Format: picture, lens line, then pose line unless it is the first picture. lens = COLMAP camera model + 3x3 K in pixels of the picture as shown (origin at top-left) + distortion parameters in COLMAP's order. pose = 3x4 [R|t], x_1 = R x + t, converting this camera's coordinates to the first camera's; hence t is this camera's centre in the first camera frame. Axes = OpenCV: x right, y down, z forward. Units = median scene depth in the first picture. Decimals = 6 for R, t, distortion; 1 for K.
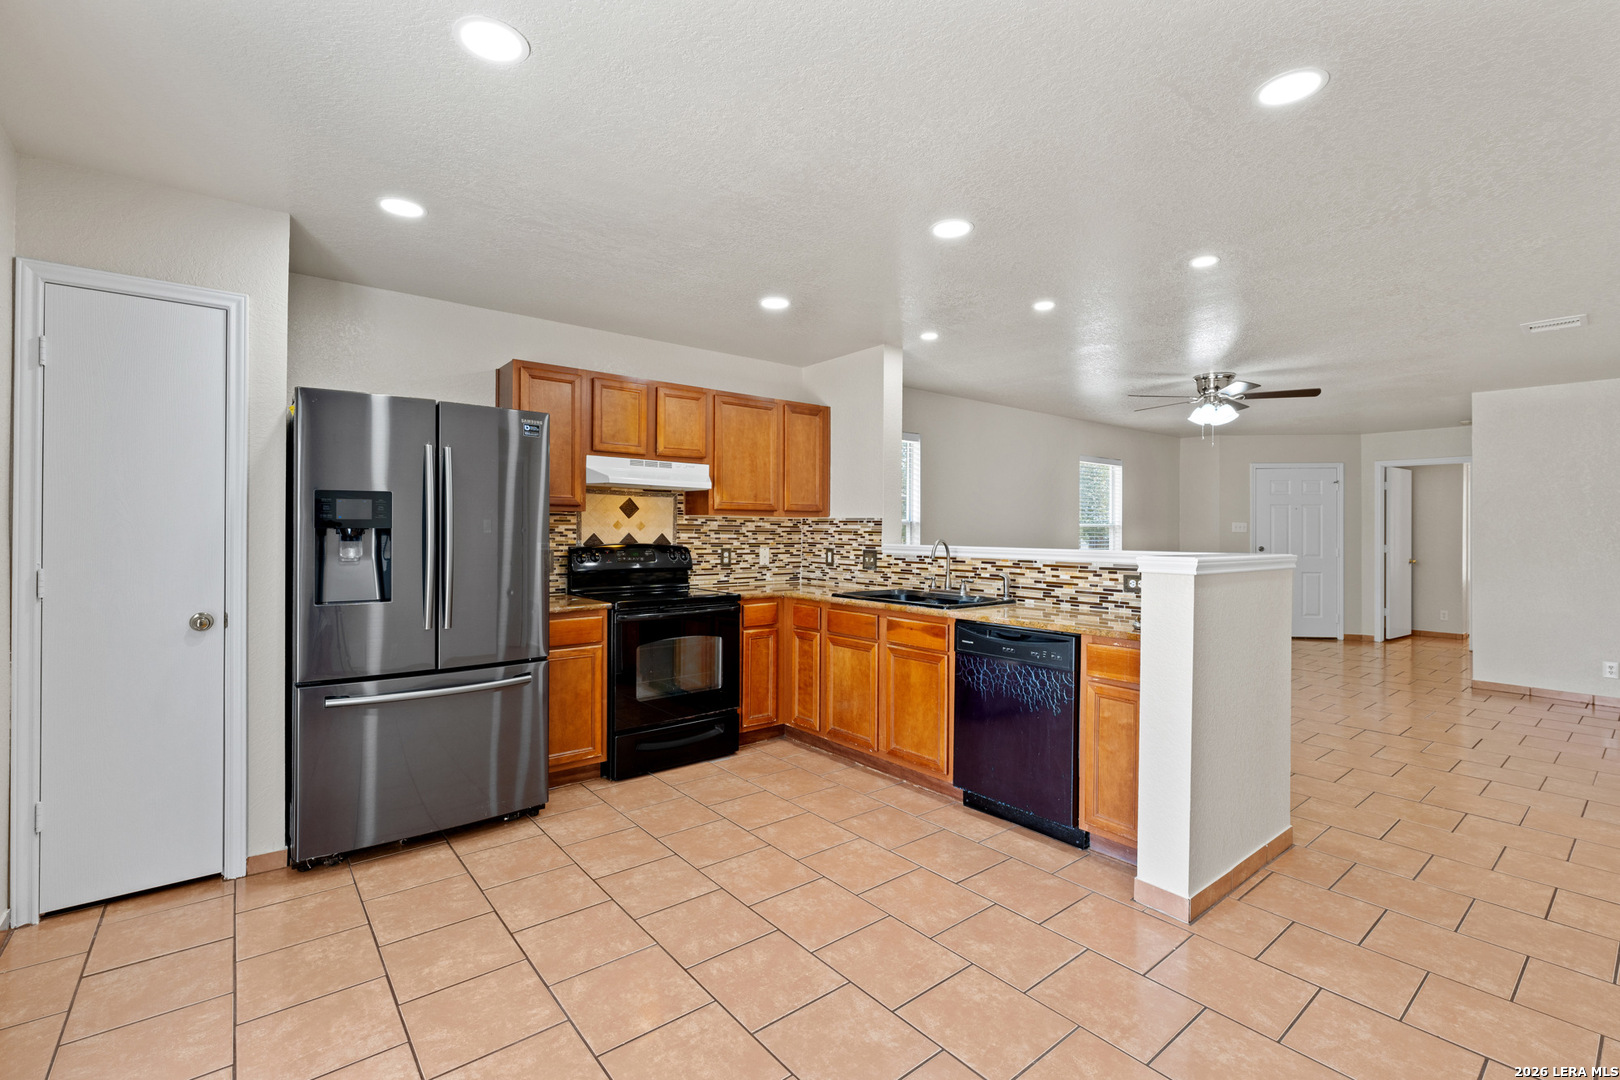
lens RADIAL K [[710.9, 0, 798.7], [0, 710.9, 528.1], [0, 0, 1]] dist [-0.004434, 0.000664]
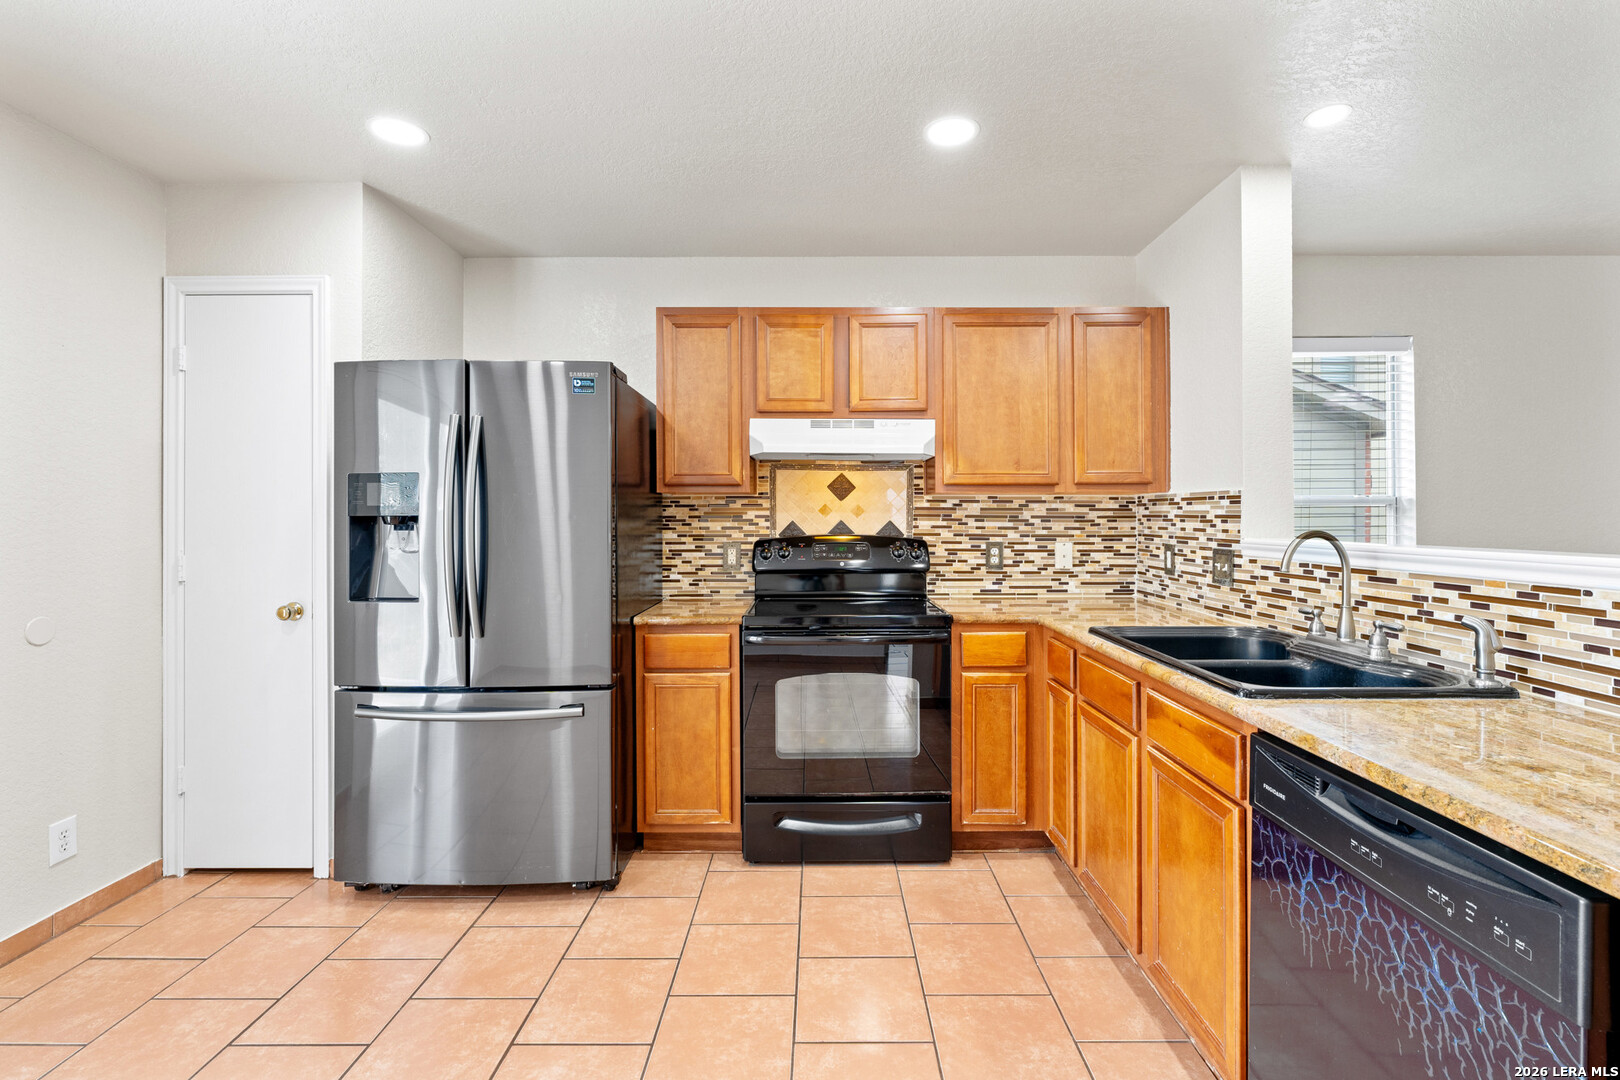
lens RADIAL K [[710.9, 0, 817.0], [0, 710.9, 517.2], [0, 0, 1]] dist [-0.004434, 0.000664]
pose [[0.784283, -0.009700, -0.620328, 0.236452], [0.008470, 0.999952, -0.004928, 0.007816], [0.620346, -0.001390, 0.784327, 0.452781]]
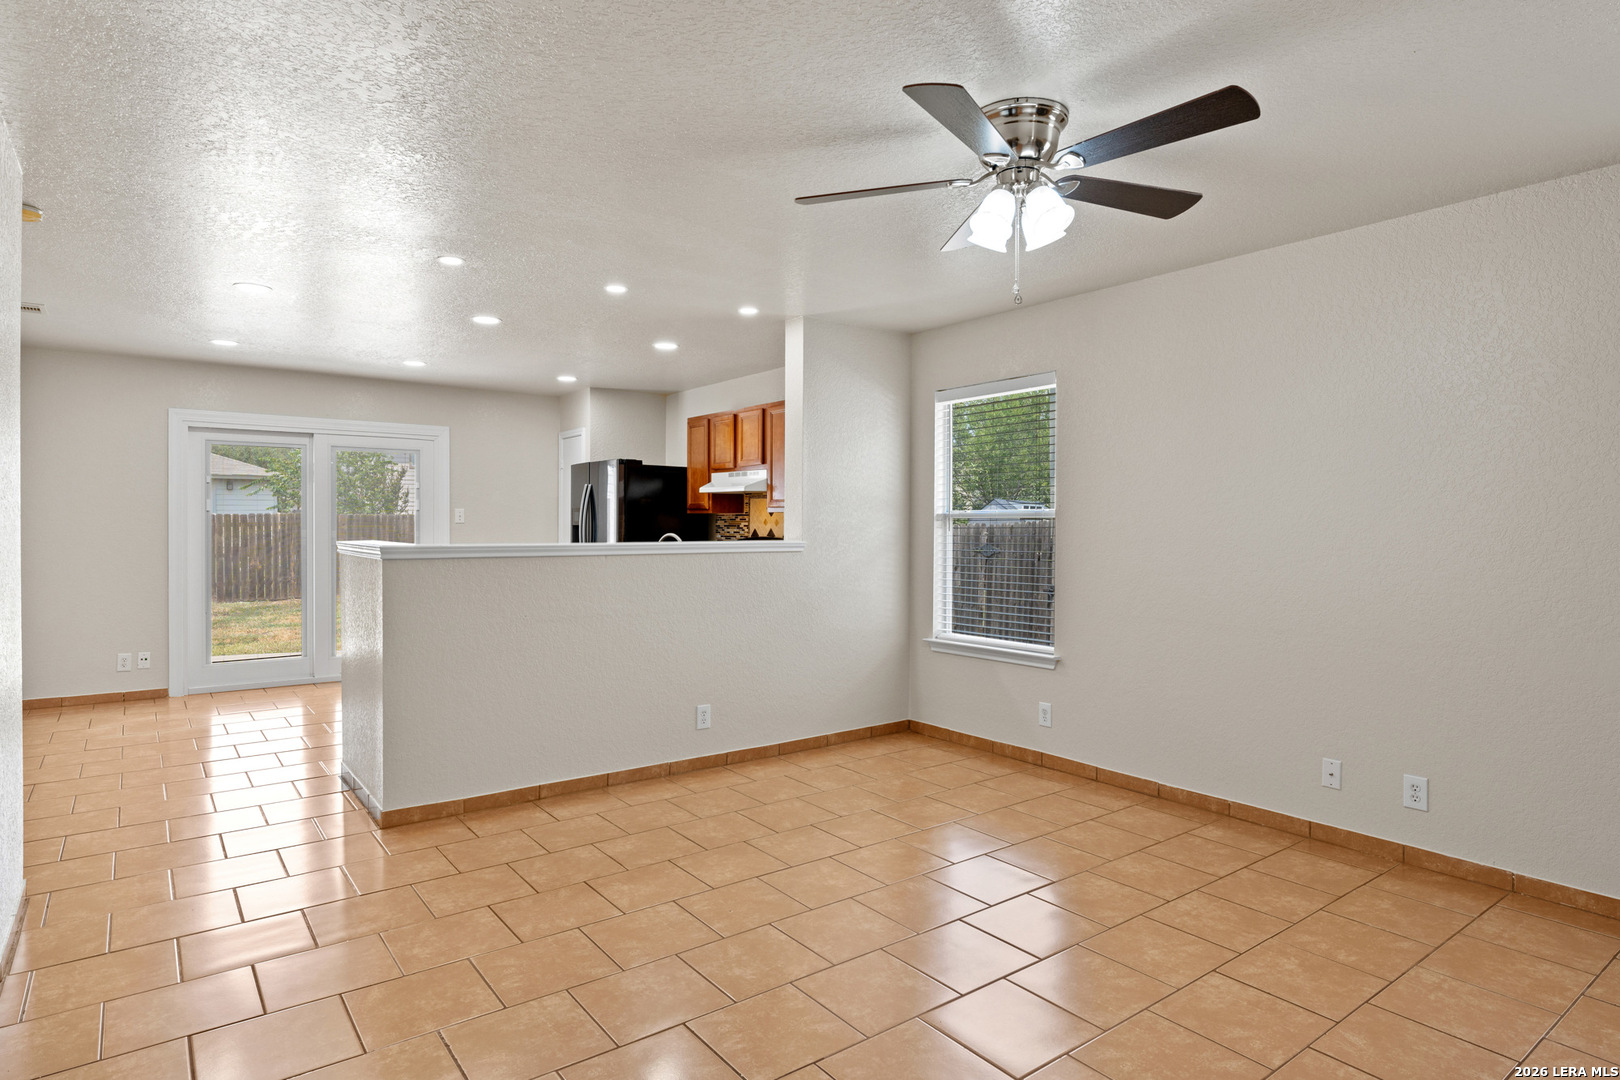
lens RADIAL K [[888.4, 0, 814.0], [0, 888.4, 532.1], [0, 0, 1]] dist [-0.014495, 0.000248]
pose [[-0.020201, 0.003031, -0.999791, 1.497331], [0.000608, 0.999995, 0.003020, 0.009901], [0.999796, -0.000547, -0.020203, 1.264770]]
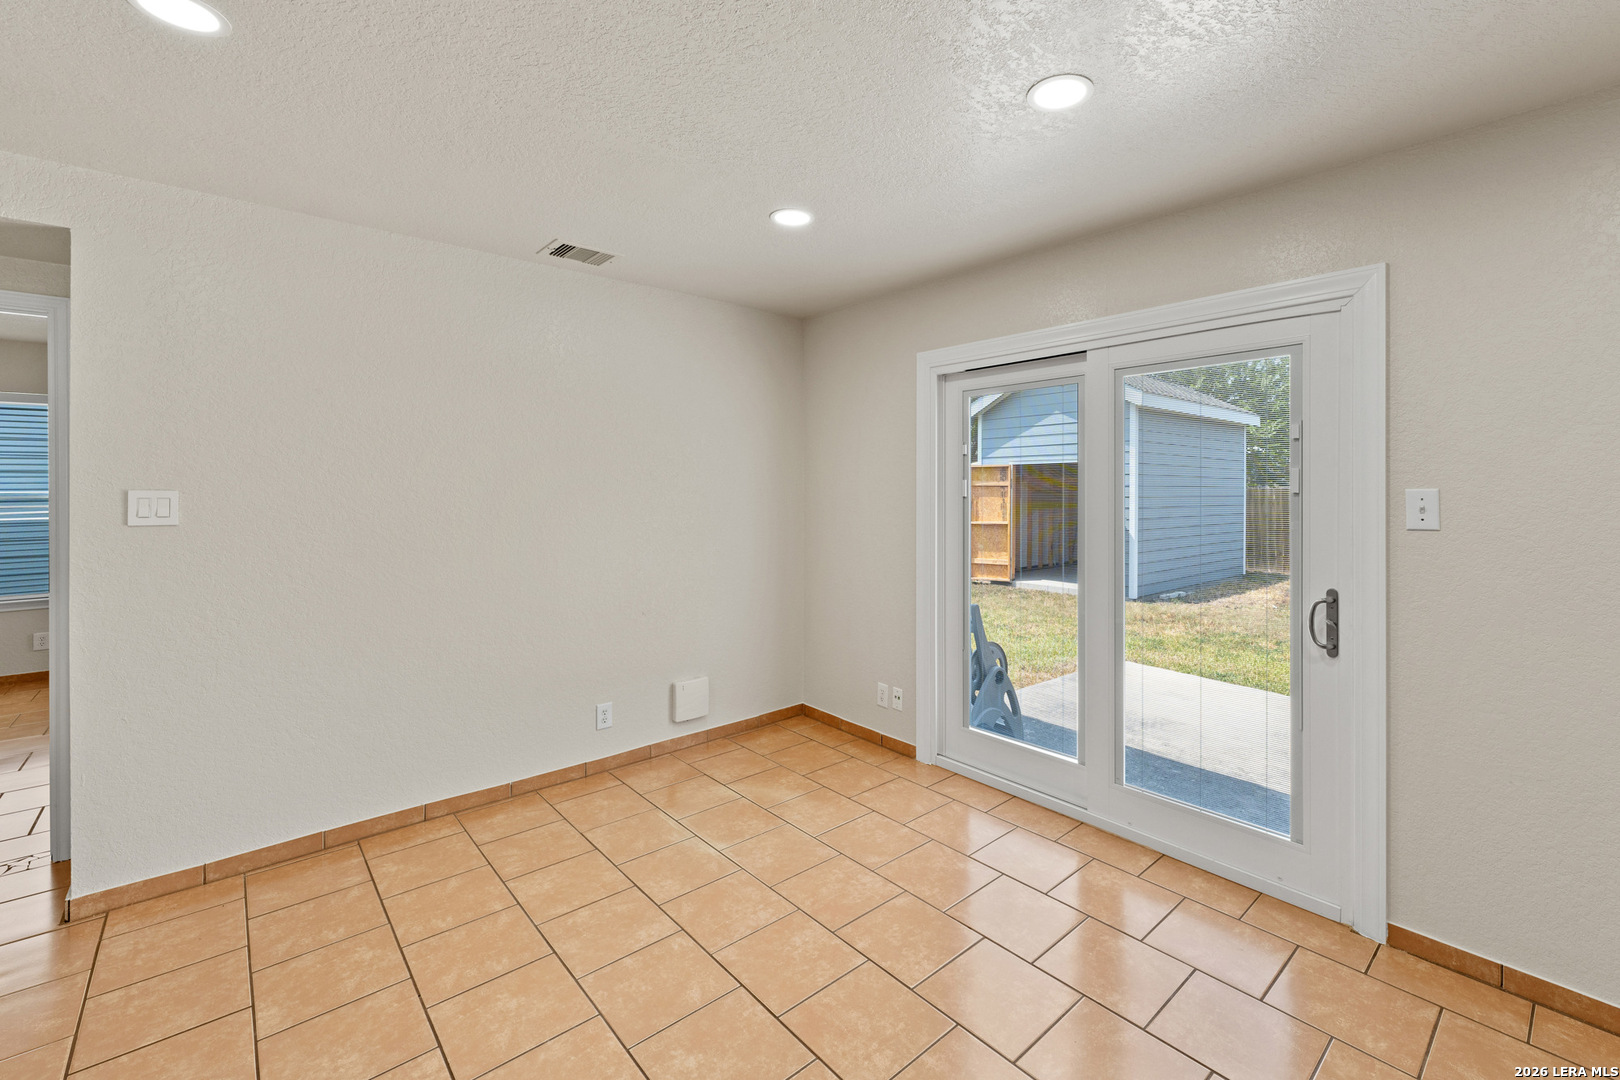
lens RADIAL K [[665.2, 0, 869.1], [0, 665.2, 496.3], [0, 0, 1]] dist [-0.001867, 0.000501]
pose [[-0.996802, -0.007979, -0.079510, -0.035914], [-0.007360, 0.999940, -0.008084, -0.023583], [0.079570, -0.007473, -0.996801, 0.902683]]
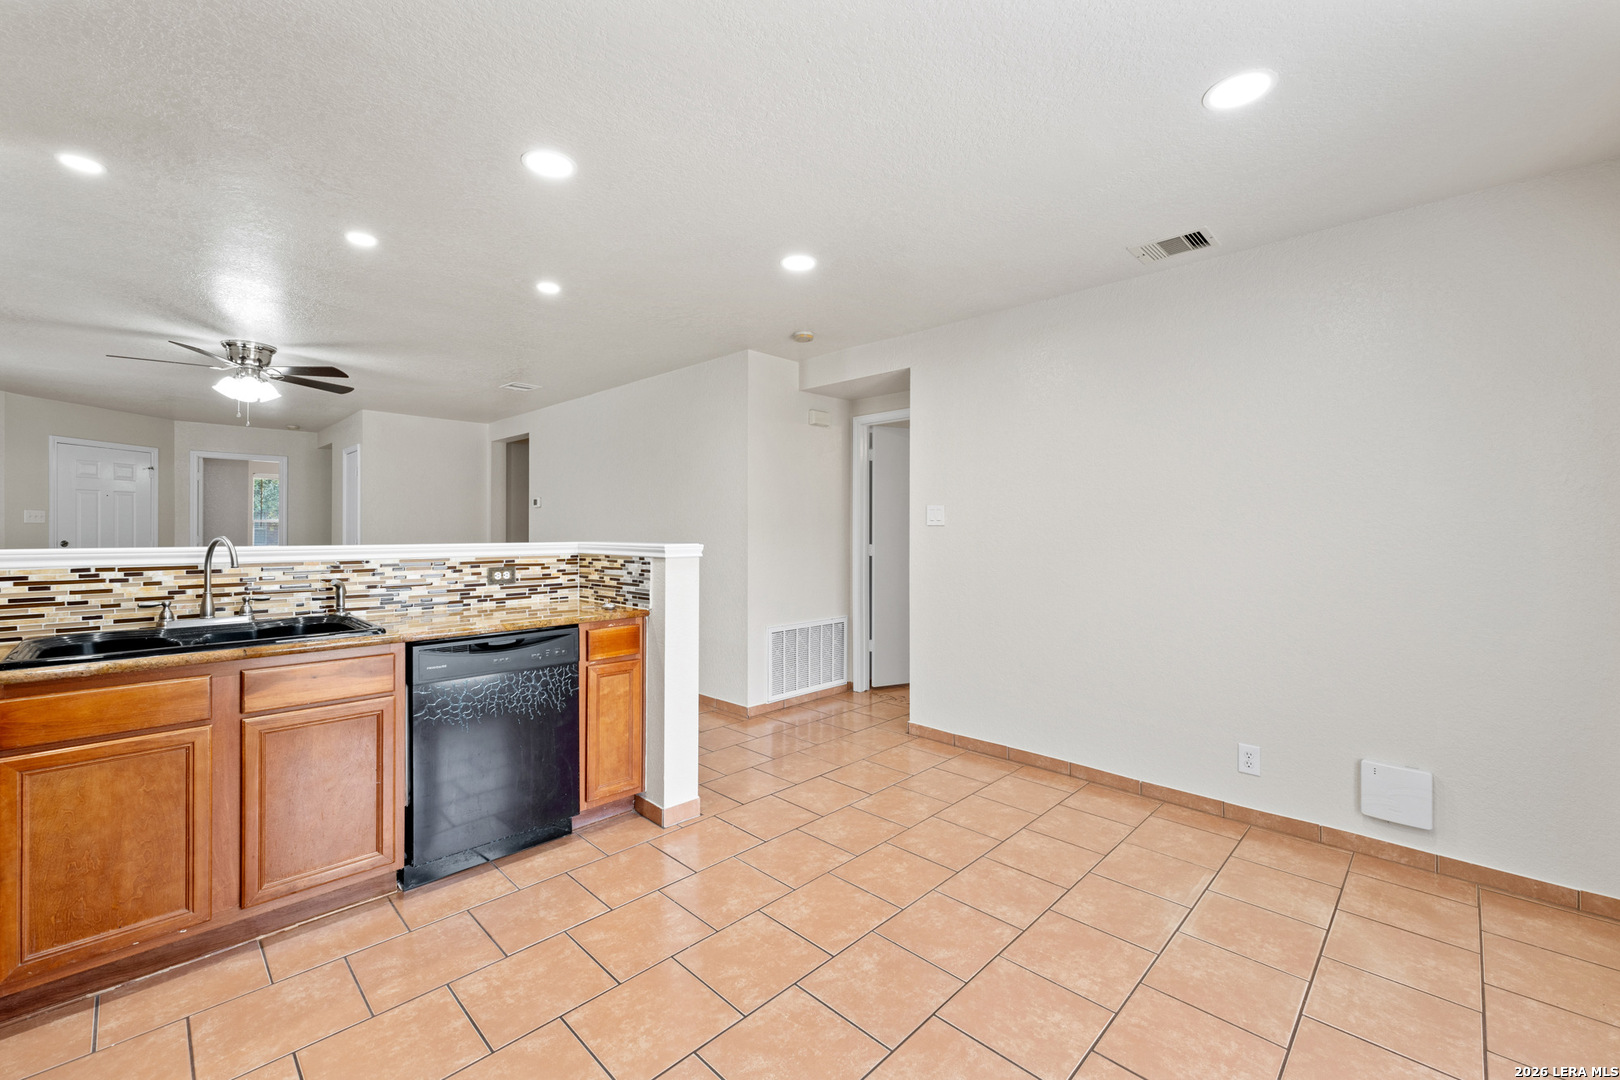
lens RADIAL K [[665.2, 0, 809.5], [0, 665.2, 533.4], [0, 0, 1]] dist [-0.001867, 0.000501]
pose [[-0.122440, -0.013820, 0.992380, -0.441403], [-0.008108, 0.999884, 0.012925, 0.002203], [-0.992443, -0.006463, -0.122537, 0.580148]]
